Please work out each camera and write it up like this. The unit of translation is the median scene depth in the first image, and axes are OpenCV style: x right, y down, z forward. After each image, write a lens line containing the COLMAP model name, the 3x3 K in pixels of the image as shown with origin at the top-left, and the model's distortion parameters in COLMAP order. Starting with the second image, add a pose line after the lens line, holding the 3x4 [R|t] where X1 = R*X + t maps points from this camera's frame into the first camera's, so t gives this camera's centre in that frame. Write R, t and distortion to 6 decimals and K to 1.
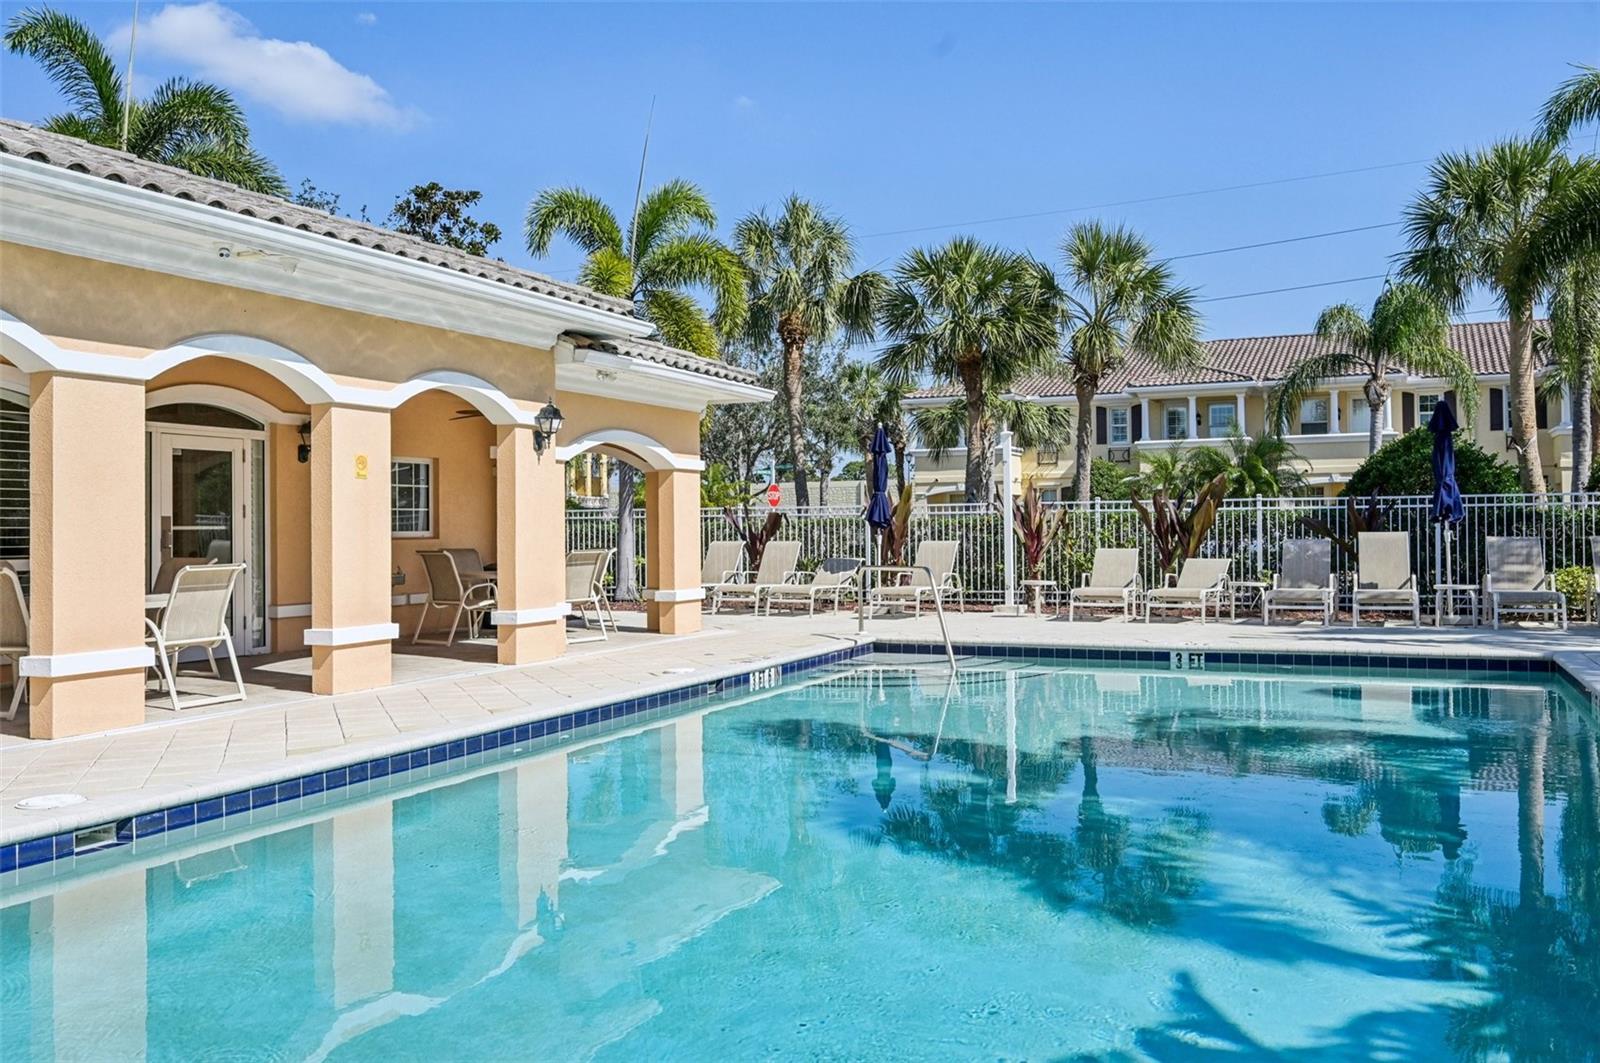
lens RADIAL K [[1289.0, 0, 802.2], [0, 1289.0, 524.3], [0, 0, 1]] dist [-0.005093, 0.002032]
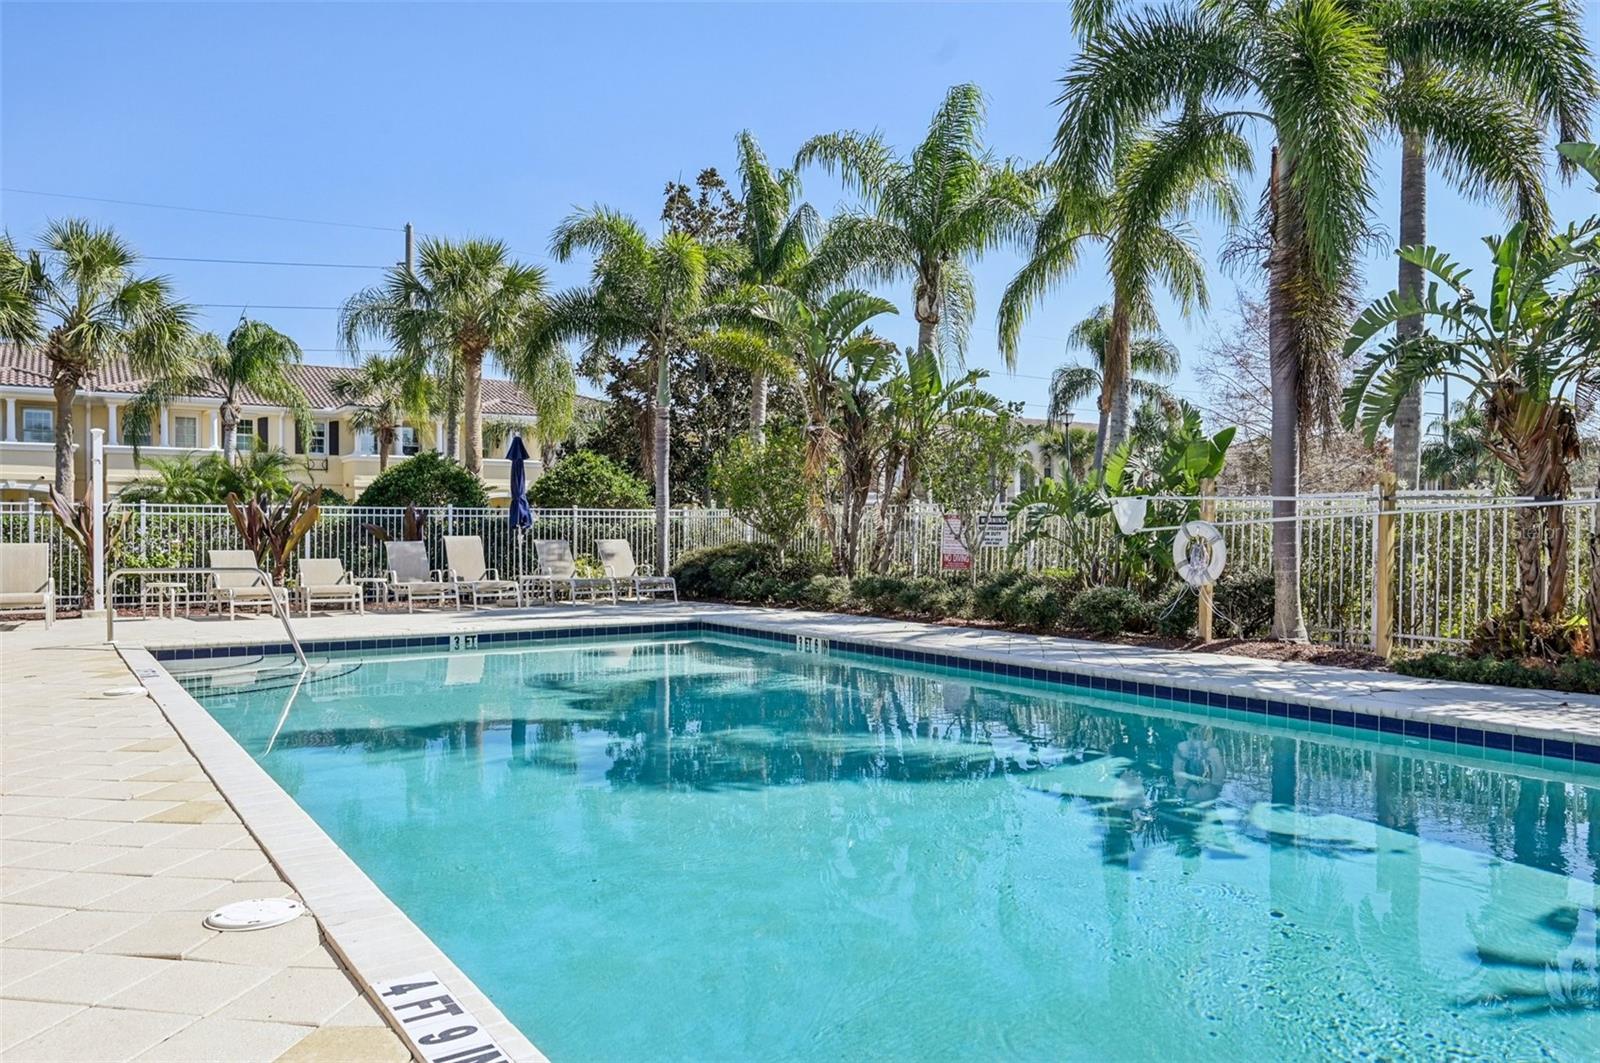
lens RADIAL K [[1112.2, 0, 798.3], [0, 1112.2, 539.4], [0, 0, 1]] dist [-0.012192, -0.002542]
pose [[0.529823, 0.002877, 0.848103, -0.292593], [-0.009074, 0.999956, 0.002276, 0.003700], [-0.848060, -0.008901, 0.529826, 0.135661]]
